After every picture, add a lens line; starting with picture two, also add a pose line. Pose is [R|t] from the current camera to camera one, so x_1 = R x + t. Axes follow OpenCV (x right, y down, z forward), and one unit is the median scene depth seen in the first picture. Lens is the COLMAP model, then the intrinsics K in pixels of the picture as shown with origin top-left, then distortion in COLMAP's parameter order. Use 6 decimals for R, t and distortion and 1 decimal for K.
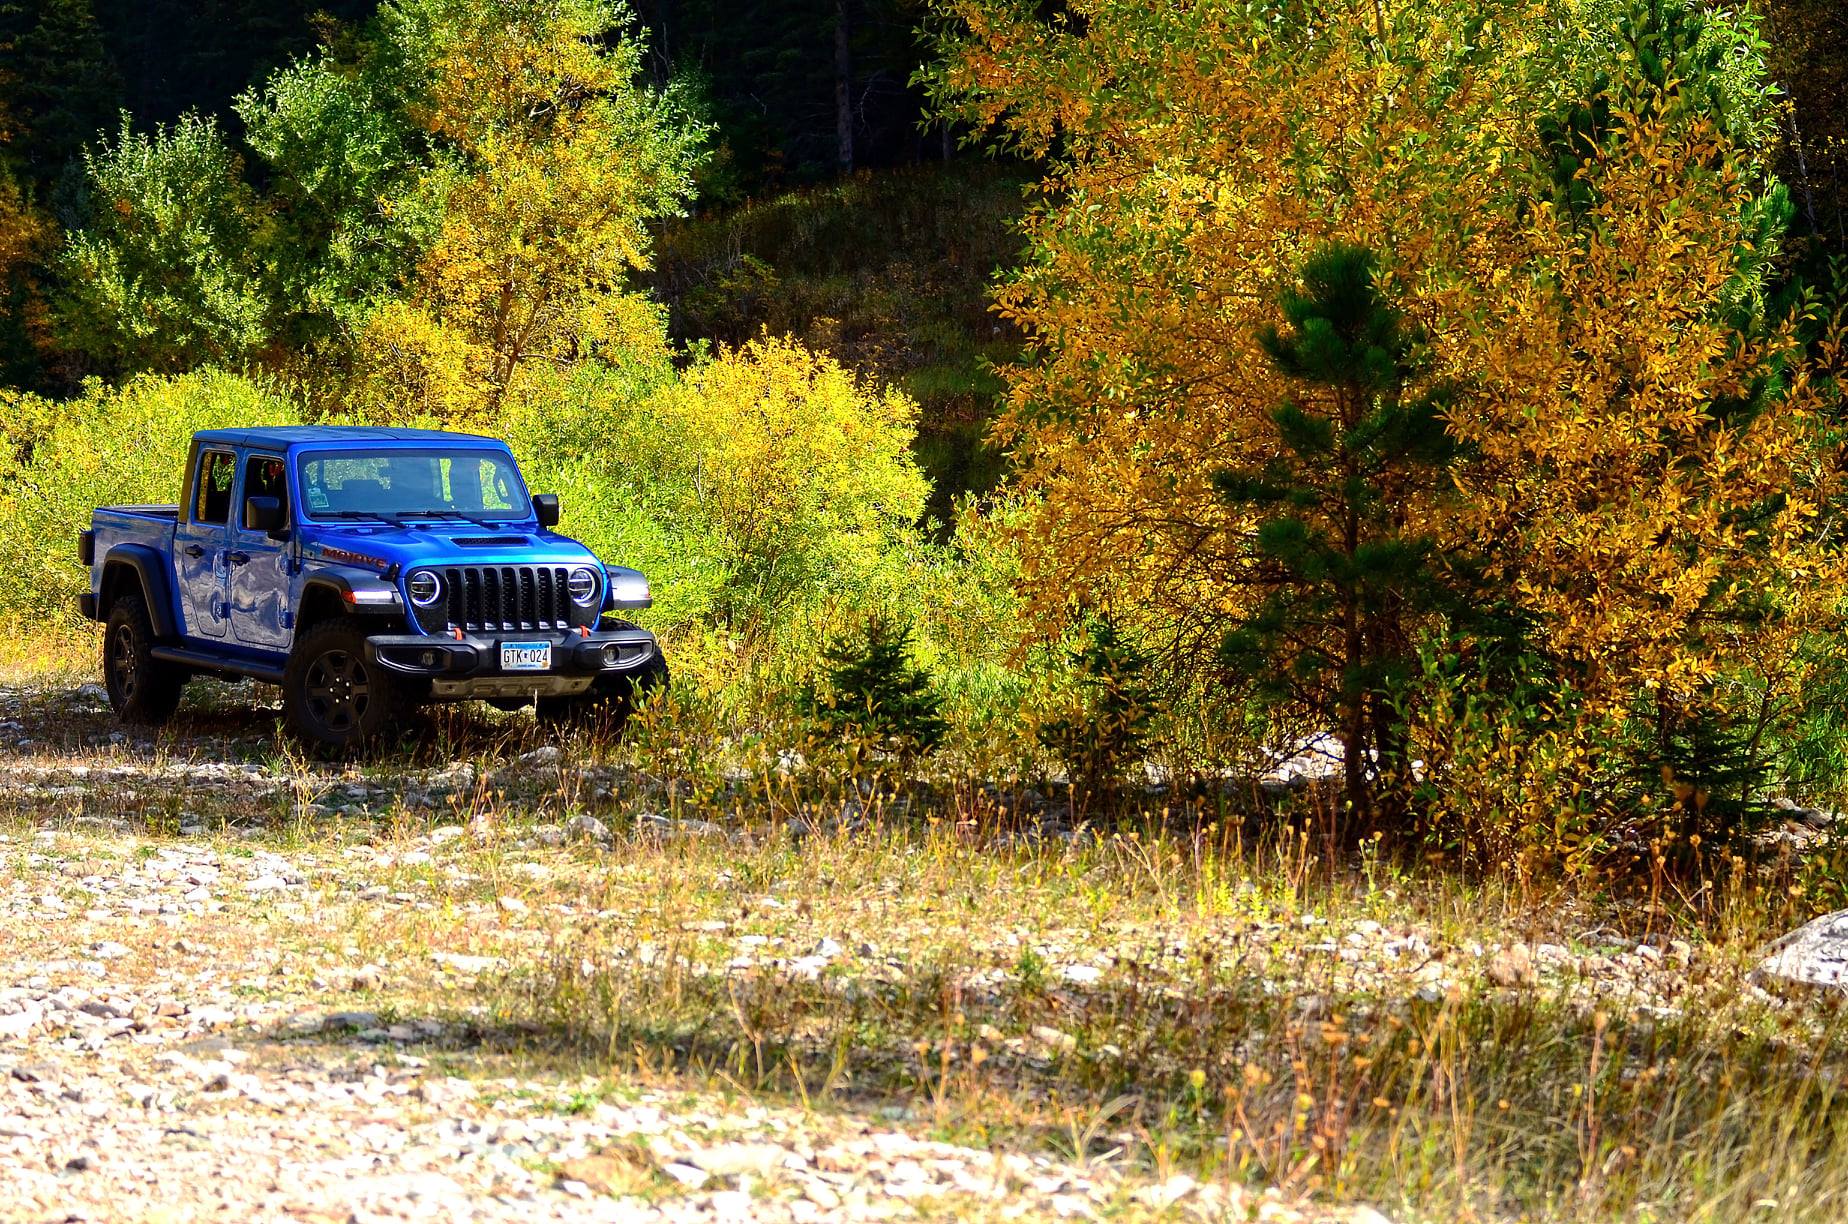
lens RADIAL K [[5787.3, 0, 924.0], [0, 5787.3, 612.0], [0, 0, 1]] dist [-0.135029, 2.190866]
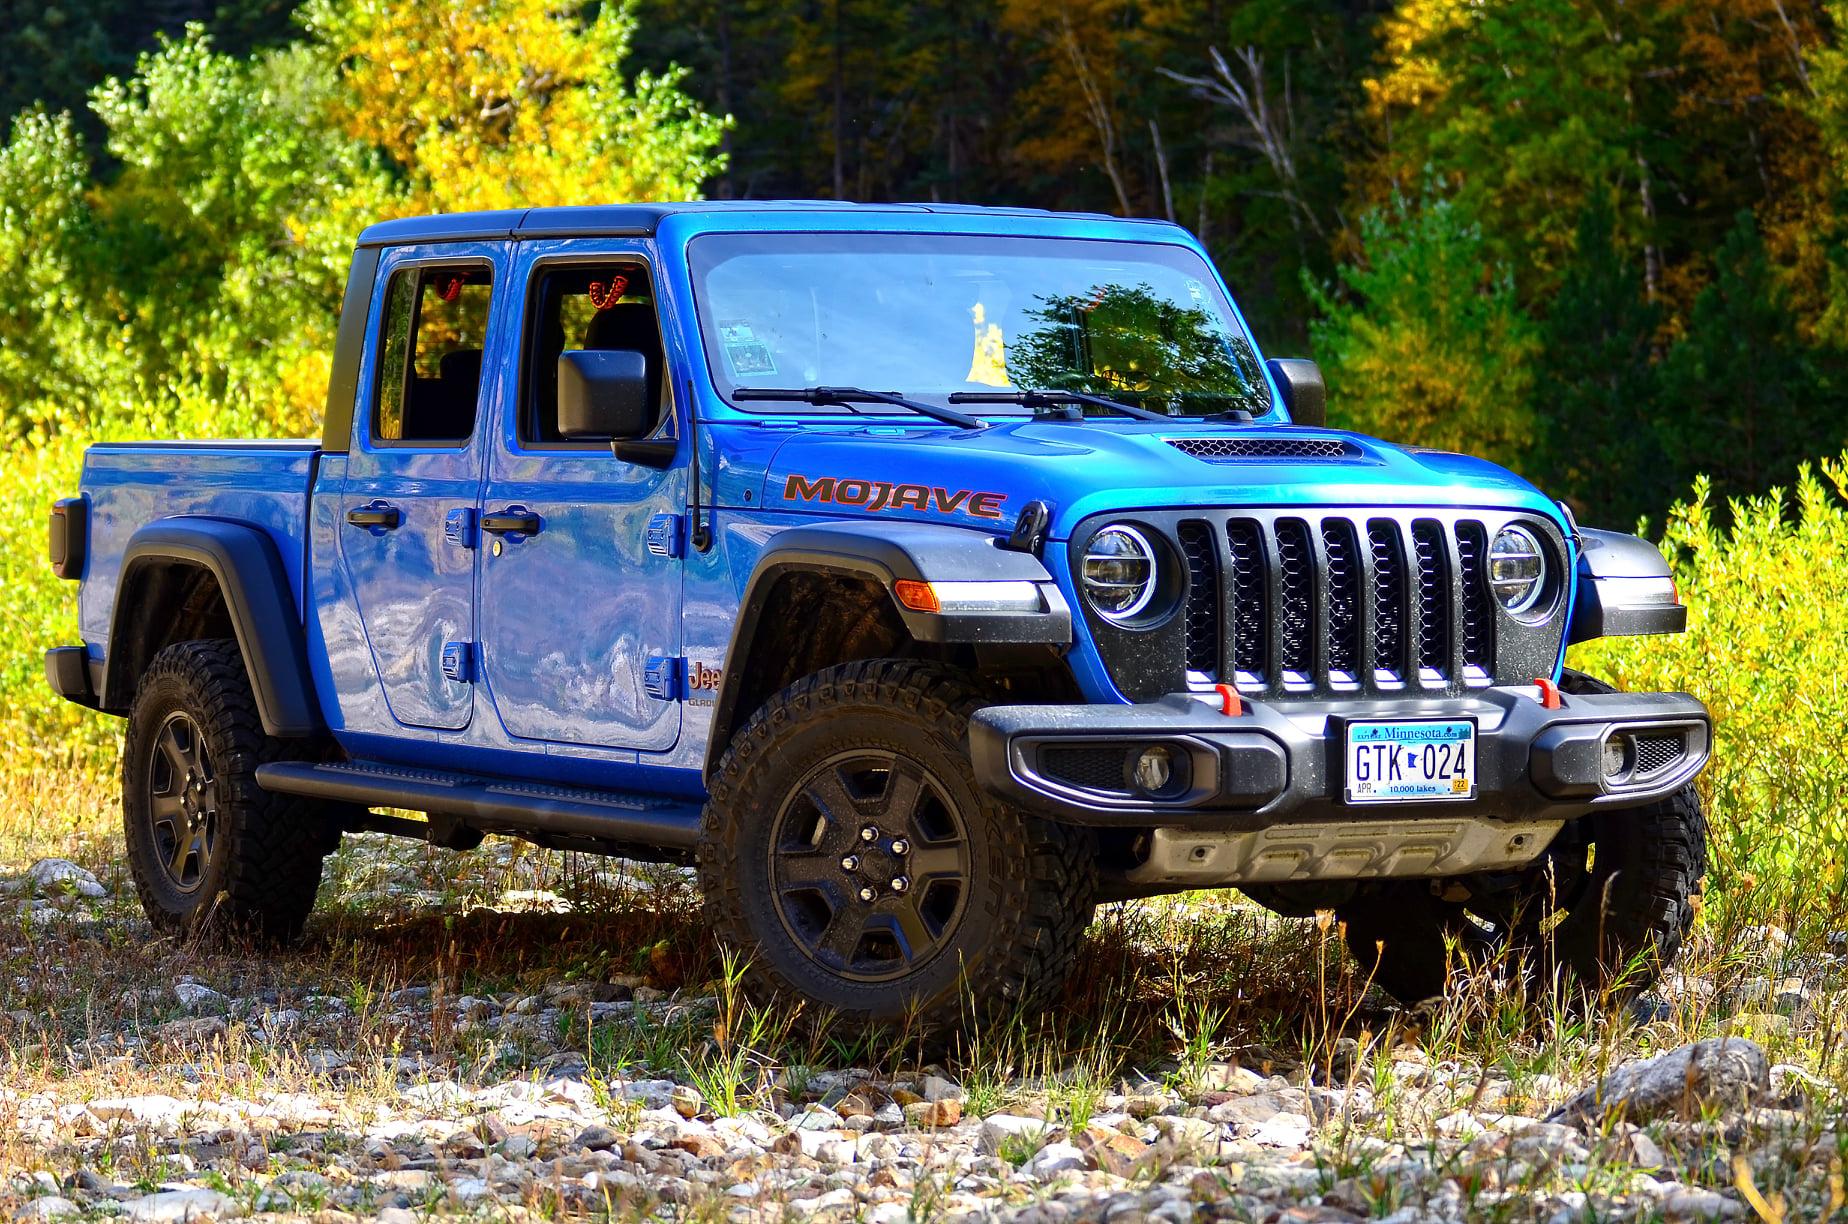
lens RADIAL K [[5787.3, 0, 924.0], [0, 5787.3, 612.0], [0, 0, 1]] dist [-0.135029, 2.190866]
pose [[0.999138, -0.008080, 0.040709, -0.042540], [0.009320, 0.999496, -0.030352, 0.003352], [-0.040443, 0.030706, 0.998710, 0.244493]]
